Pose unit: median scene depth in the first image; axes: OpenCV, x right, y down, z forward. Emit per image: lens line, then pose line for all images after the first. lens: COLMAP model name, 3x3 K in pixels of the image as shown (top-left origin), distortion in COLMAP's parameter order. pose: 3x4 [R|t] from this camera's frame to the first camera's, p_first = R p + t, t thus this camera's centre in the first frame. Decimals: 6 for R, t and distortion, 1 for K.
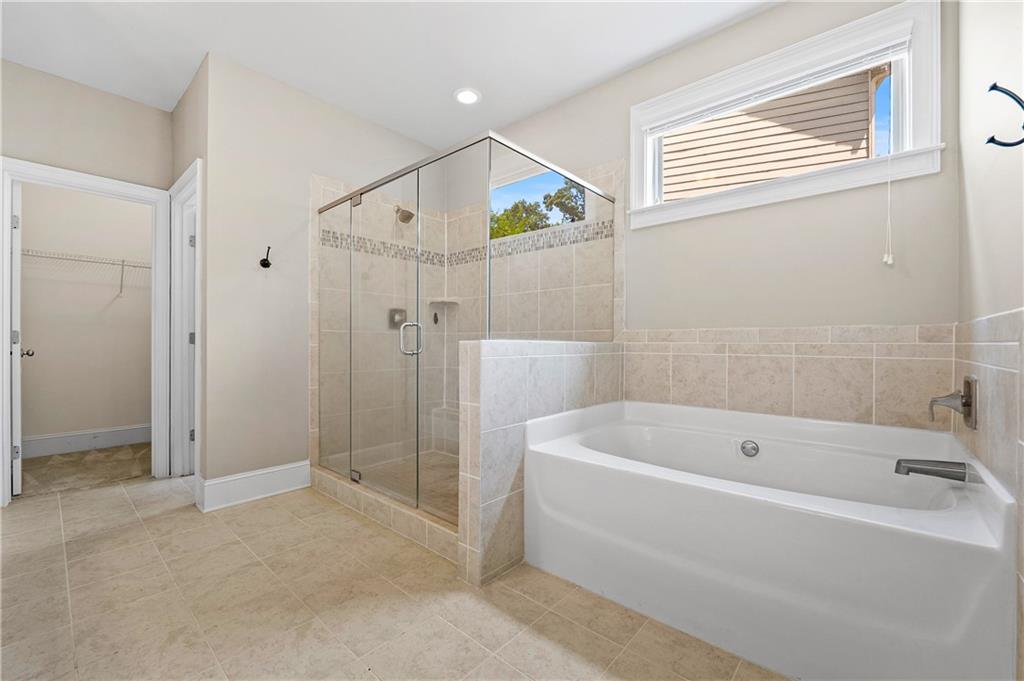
lens RADIAL K [[418.1, 0, 514.3], [0, 418.1, 341.5], [0, 0, 1]] dist [-0.009571, 0.000850]
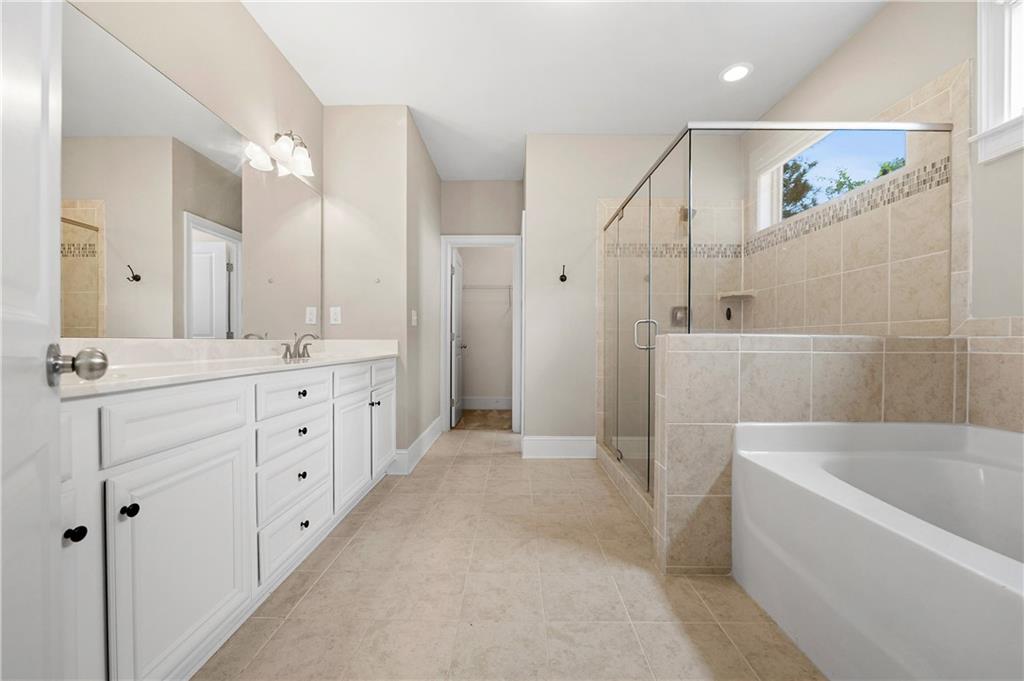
lens RADIAL K [[418.1, 0, 513.9], [0, 418.1, 338.9], [0, 0, 1]] dist [-0.009571, 0.000850]
pose [[0.659695, -0.004385, -0.751521, 0.286835], [-0.001350, 0.999974, -0.007019, 0.011279], [0.751532, 0.005645, 0.659672, 0.026616]]
